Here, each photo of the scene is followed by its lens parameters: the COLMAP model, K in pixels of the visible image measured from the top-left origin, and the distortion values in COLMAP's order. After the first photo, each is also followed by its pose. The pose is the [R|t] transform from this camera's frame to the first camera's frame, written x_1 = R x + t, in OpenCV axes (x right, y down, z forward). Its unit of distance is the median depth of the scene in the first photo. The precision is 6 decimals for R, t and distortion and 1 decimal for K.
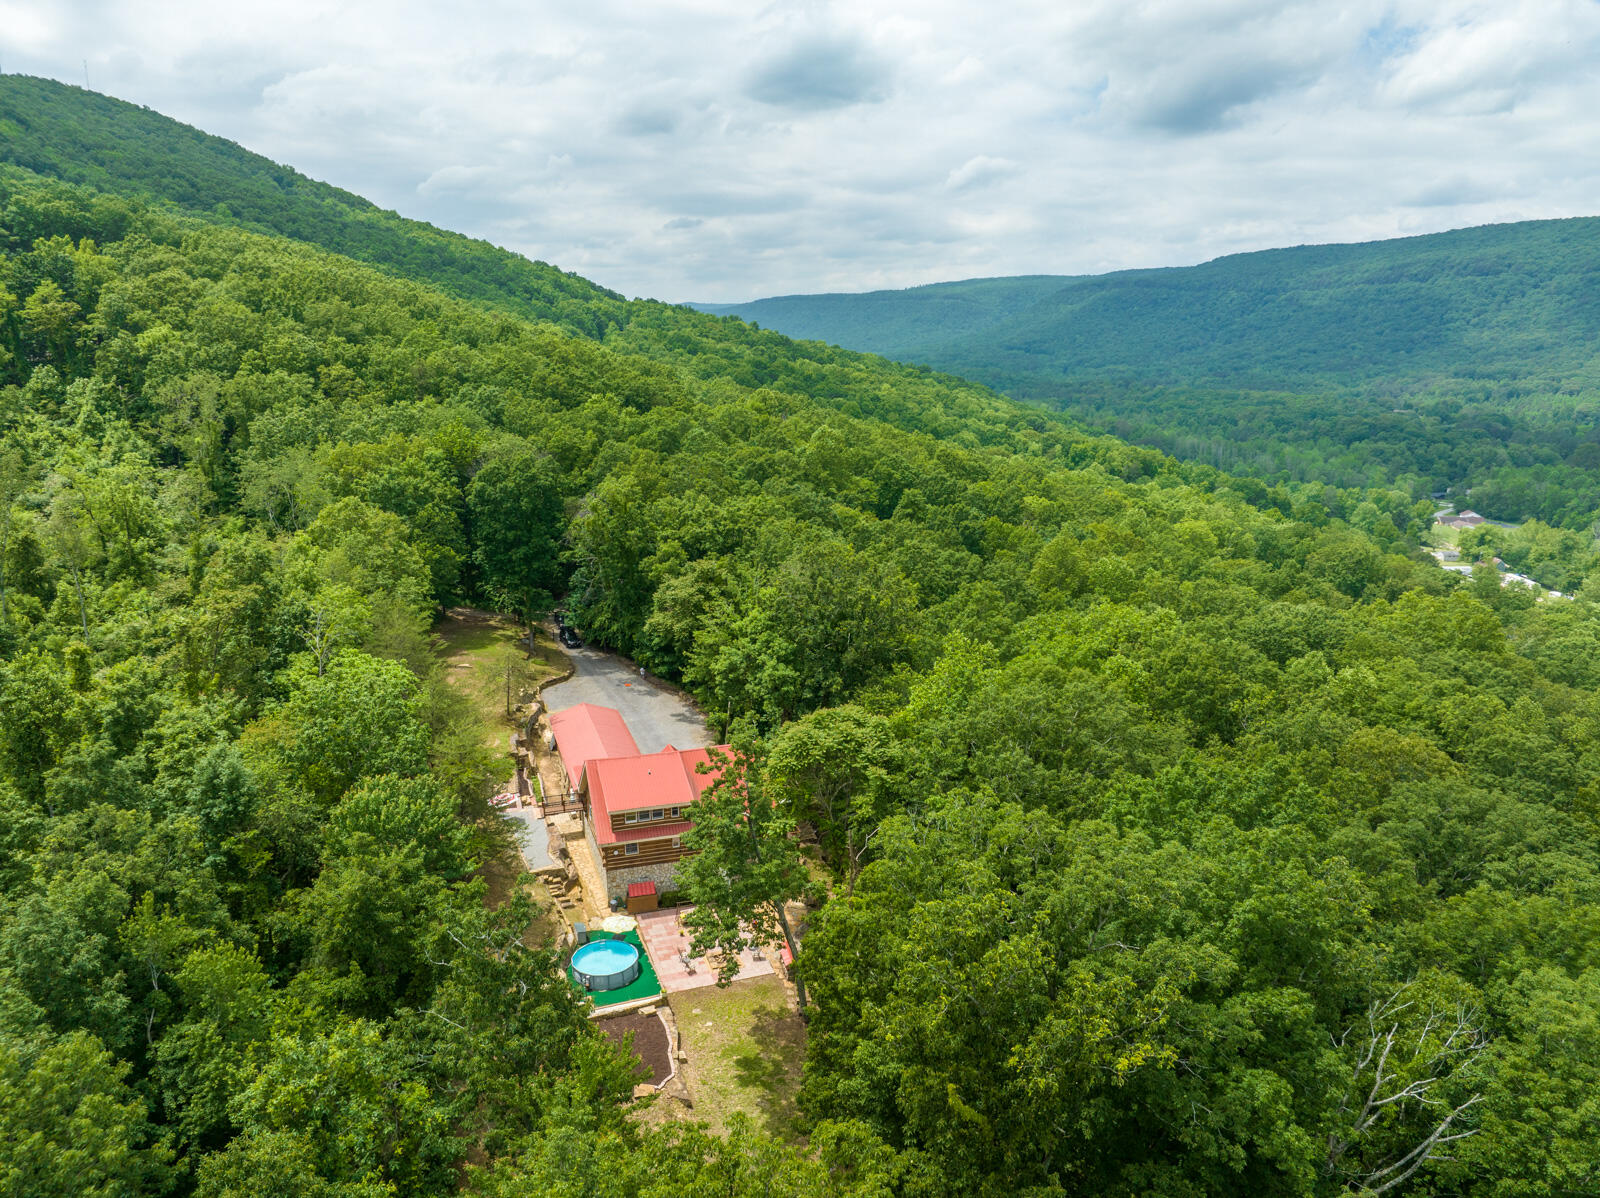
lens RADIAL K [[1129.2, 0, 803.6], [0, 1129.2, 606.7], [0, 0, 1]] dist [-0.052080, 0.020878]
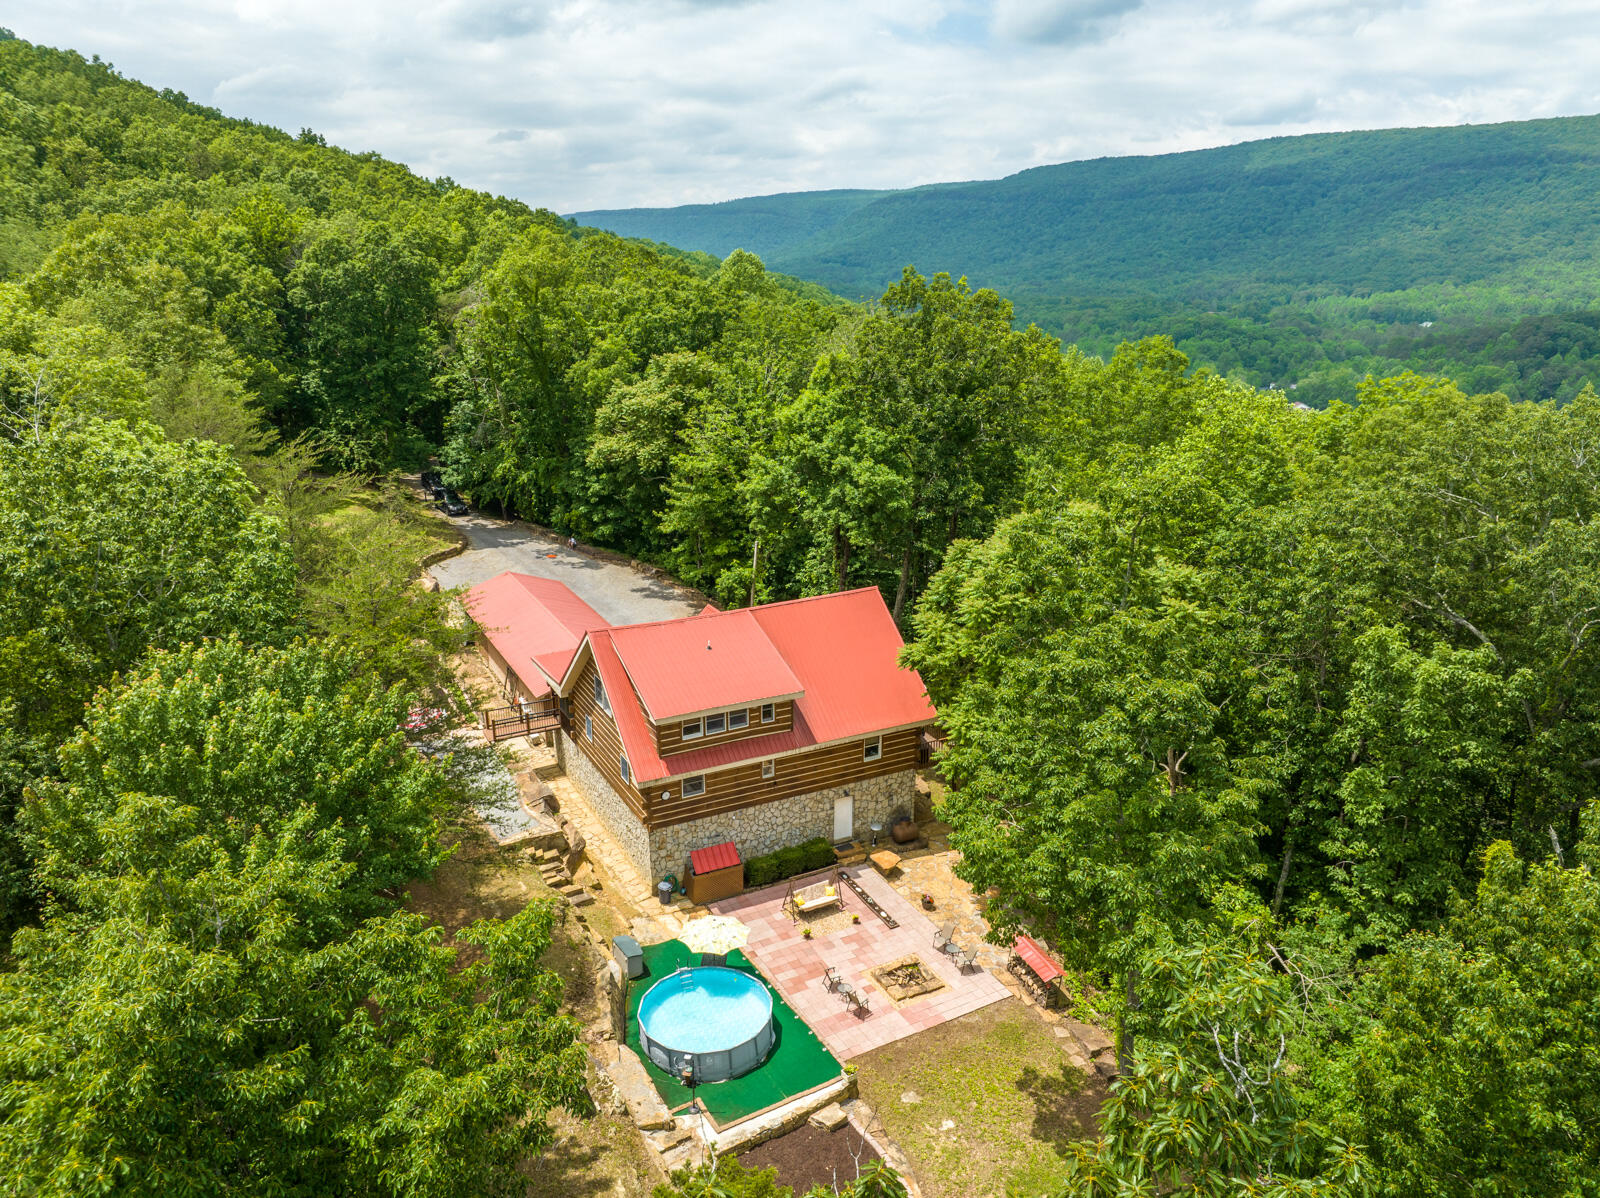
lens RADIAL K [[1129.2, 0, 803.0], [0, 1129.2, 603.0], [0, 0, 1]] dist [-0.052080, 0.020878]
pose [[0.986434, -0.052384, 0.155578, -0.118446], [0.042471, 0.996890, 0.066377, 0.061606], [-0.158571, -0.058869, 0.985591, 0.304428]]
